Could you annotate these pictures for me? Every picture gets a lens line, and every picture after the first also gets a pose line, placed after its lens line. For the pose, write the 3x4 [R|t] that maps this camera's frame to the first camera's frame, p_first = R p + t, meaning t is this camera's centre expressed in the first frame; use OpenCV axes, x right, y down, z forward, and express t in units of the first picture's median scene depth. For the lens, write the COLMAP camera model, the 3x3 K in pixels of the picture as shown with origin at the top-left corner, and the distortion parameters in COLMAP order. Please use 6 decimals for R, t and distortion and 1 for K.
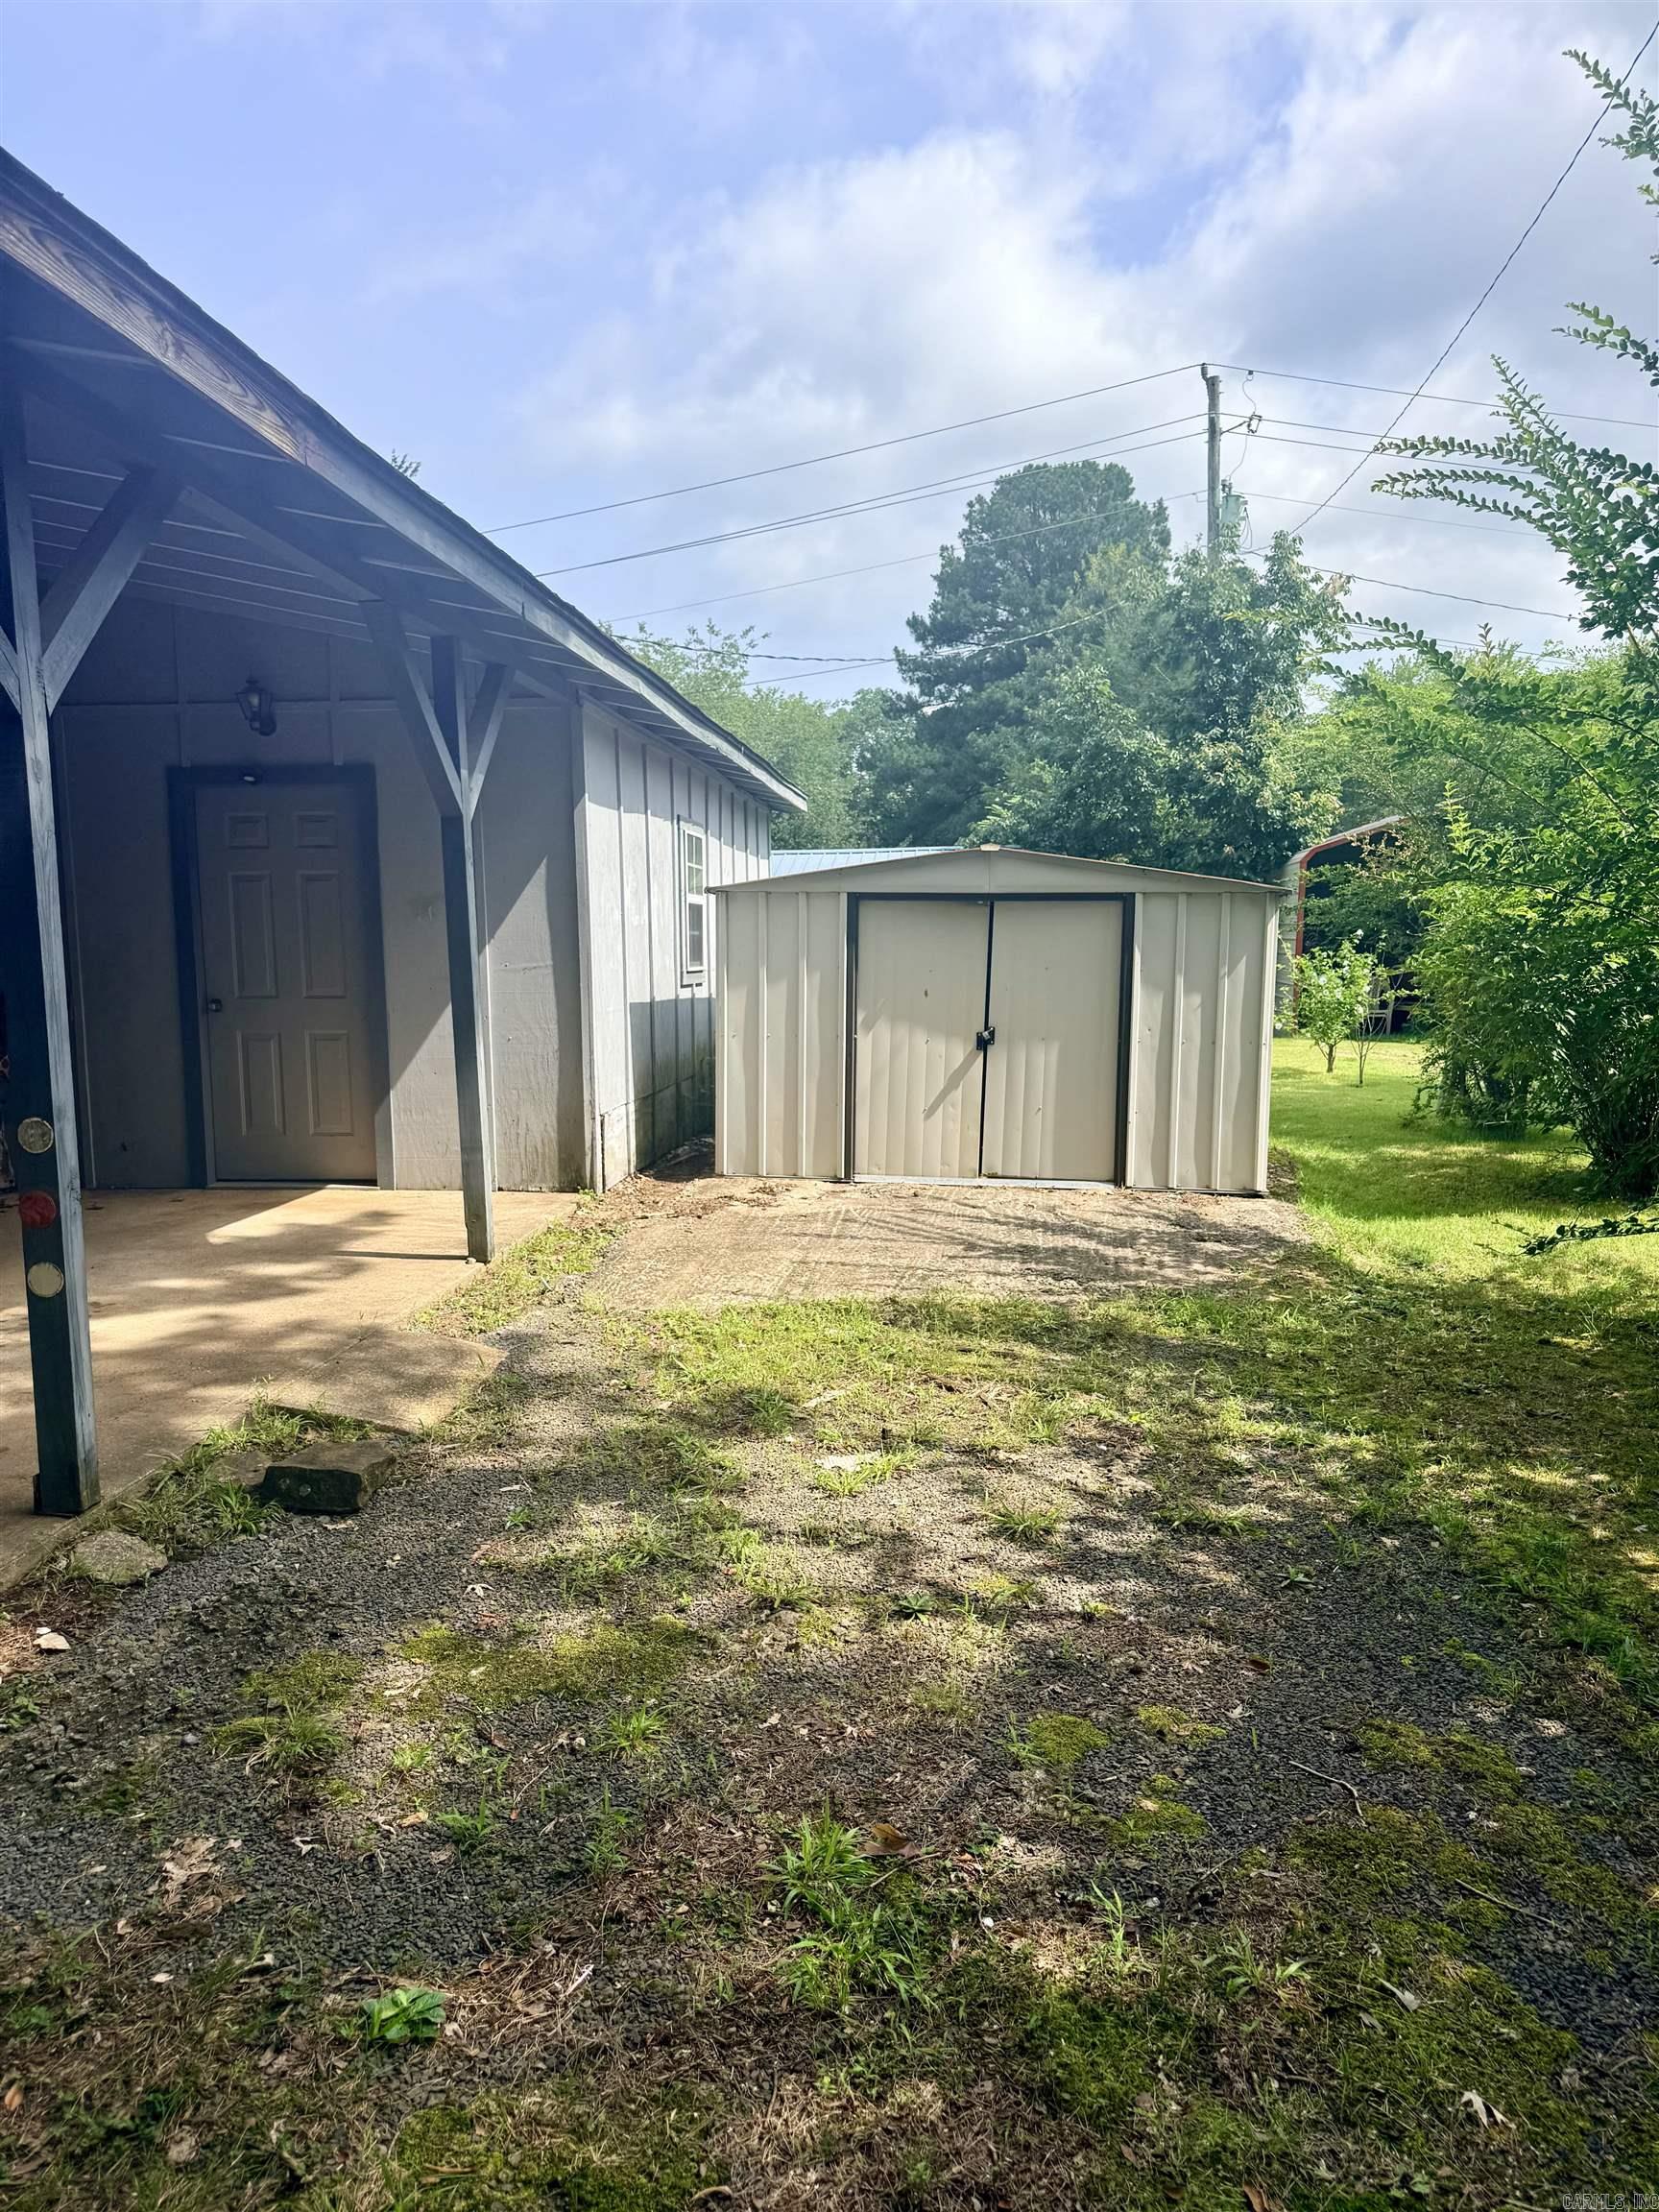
lens RADIAL K [[1547.6, 0, 822.6], [0, 1547.6, 1116.1], [0, 0, 1]] dist [0.142891, -0.275977]
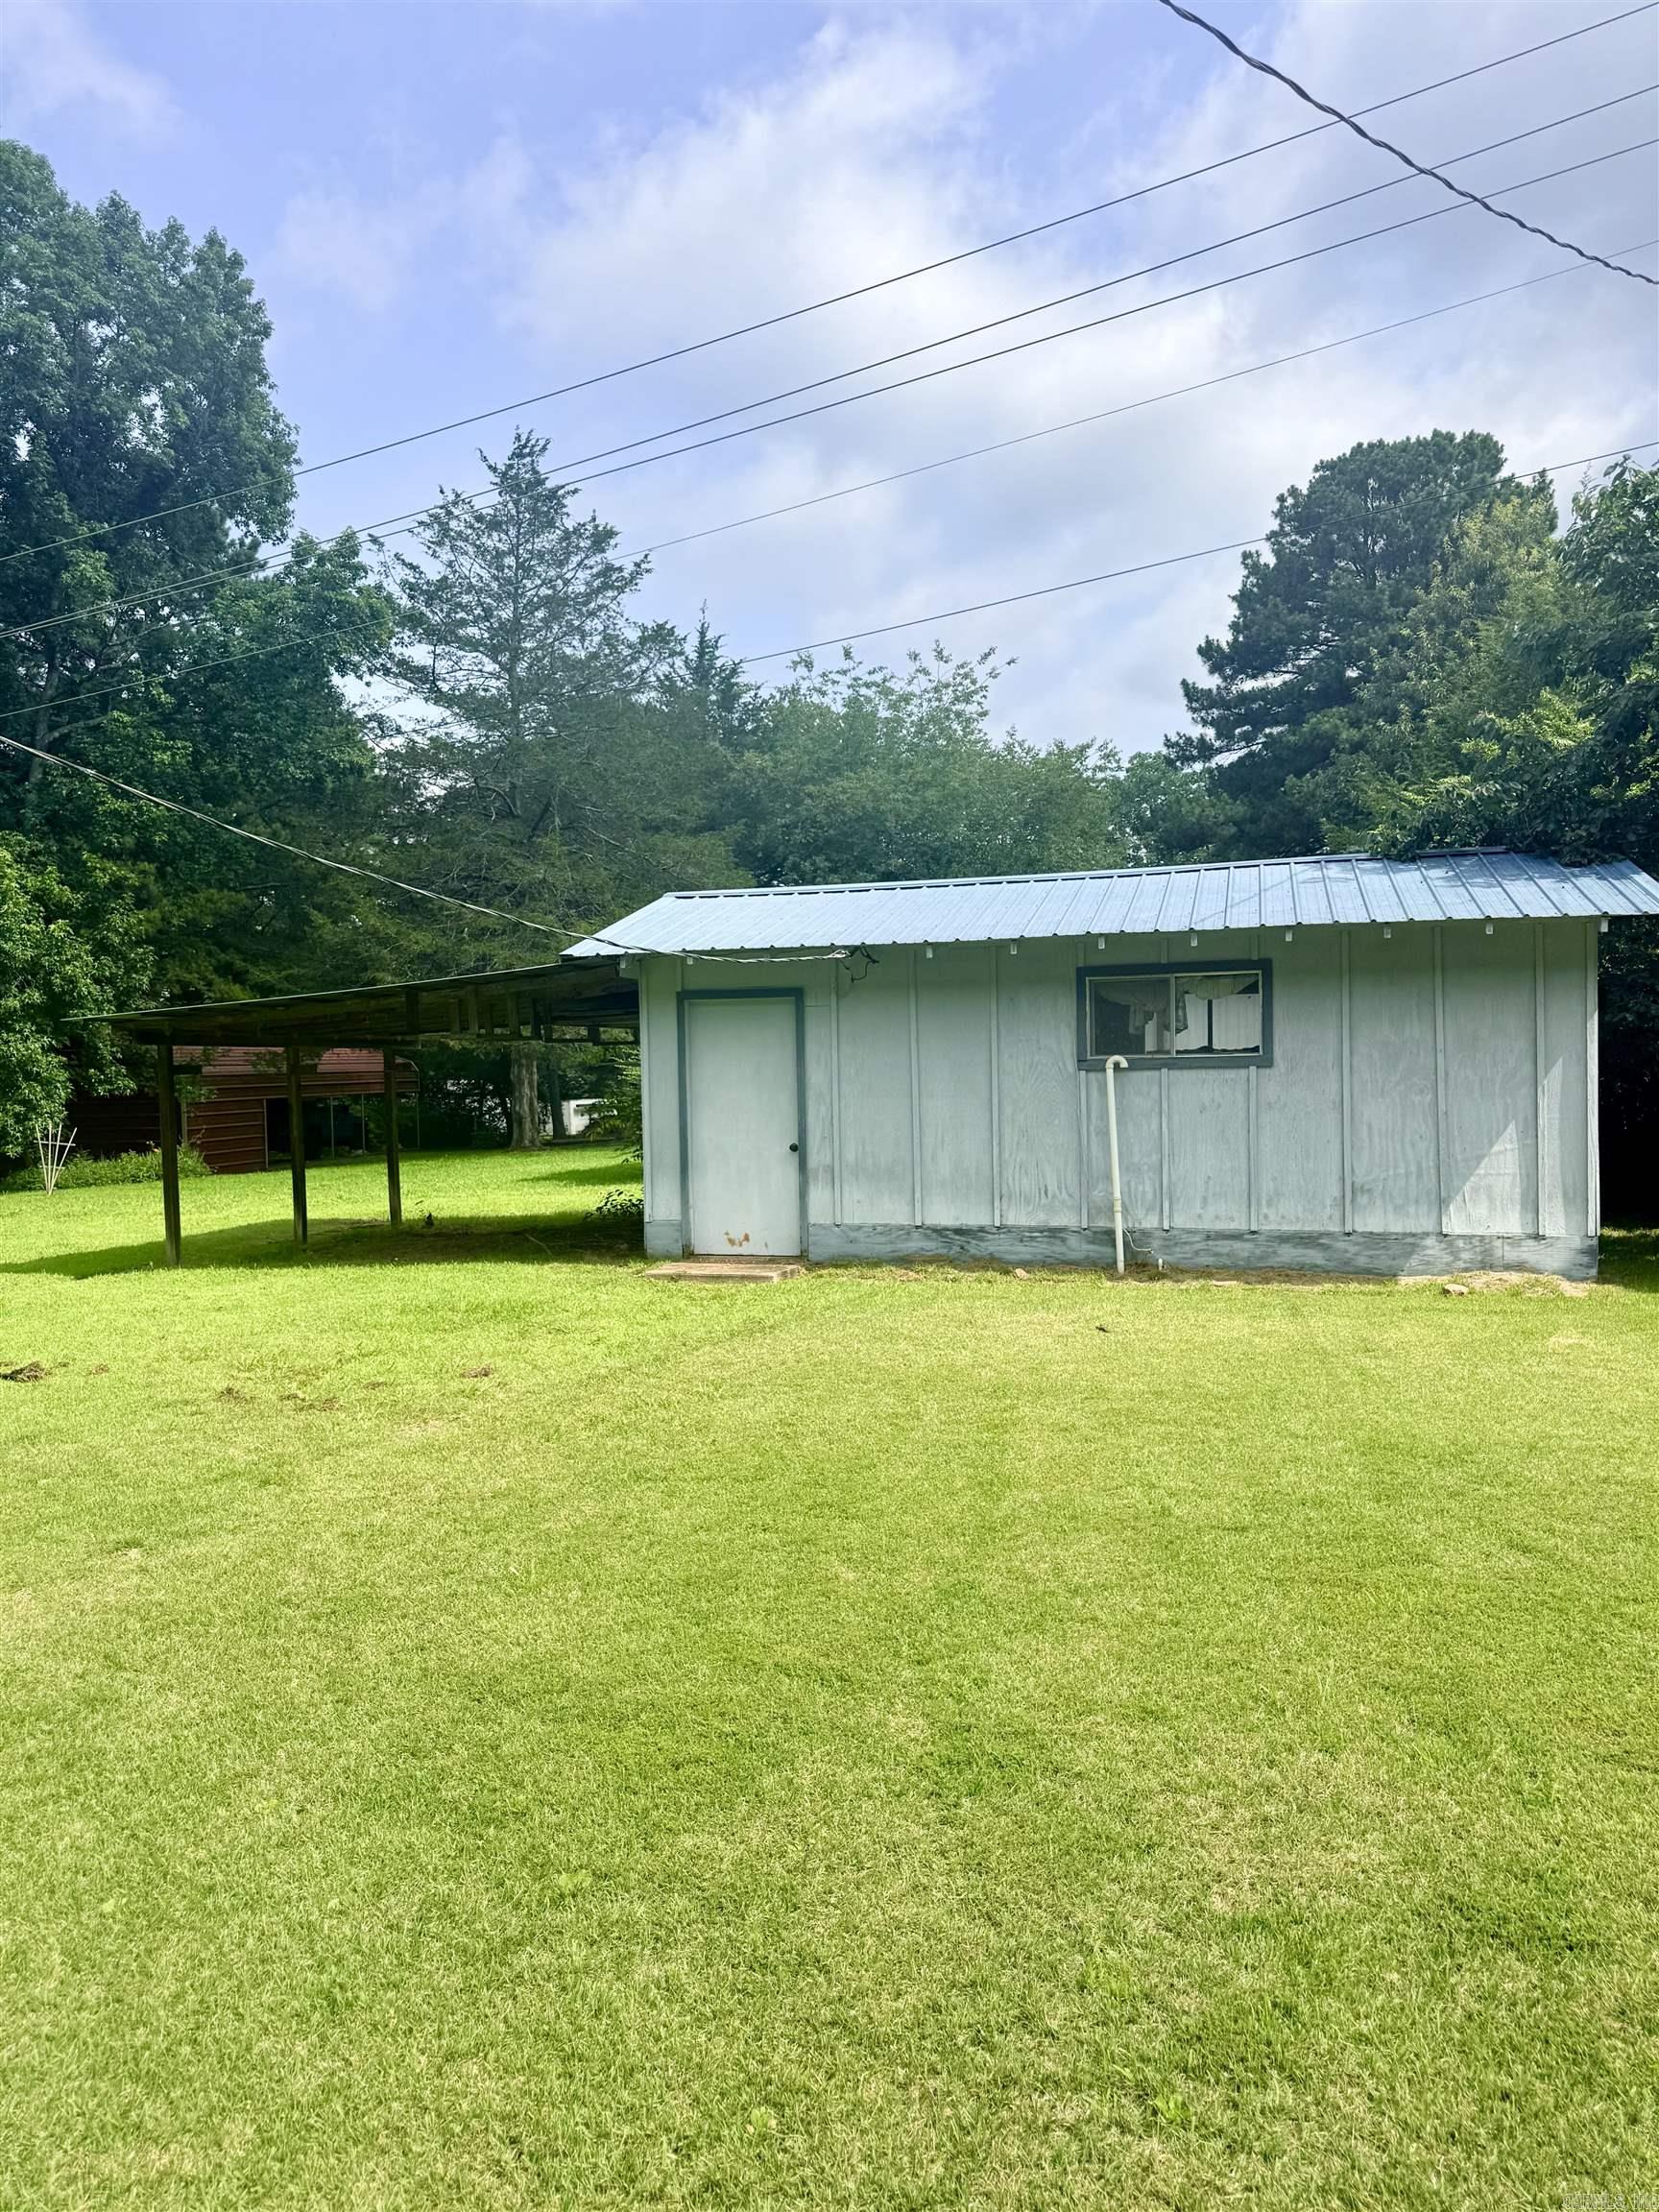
lens RADIAL K [[1559.1, 0, 833.5], [0, 1559.1, 1113.1], [0, 0, 1]] dist [0.147418, -0.286311]
pose [[0.986186, -0.001720, -0.165631, 0.004526], [-0.009551, 0.997692, -0.067228, -0.028578], [0.165364, 0.067881, 0.983894, 0.207086]]
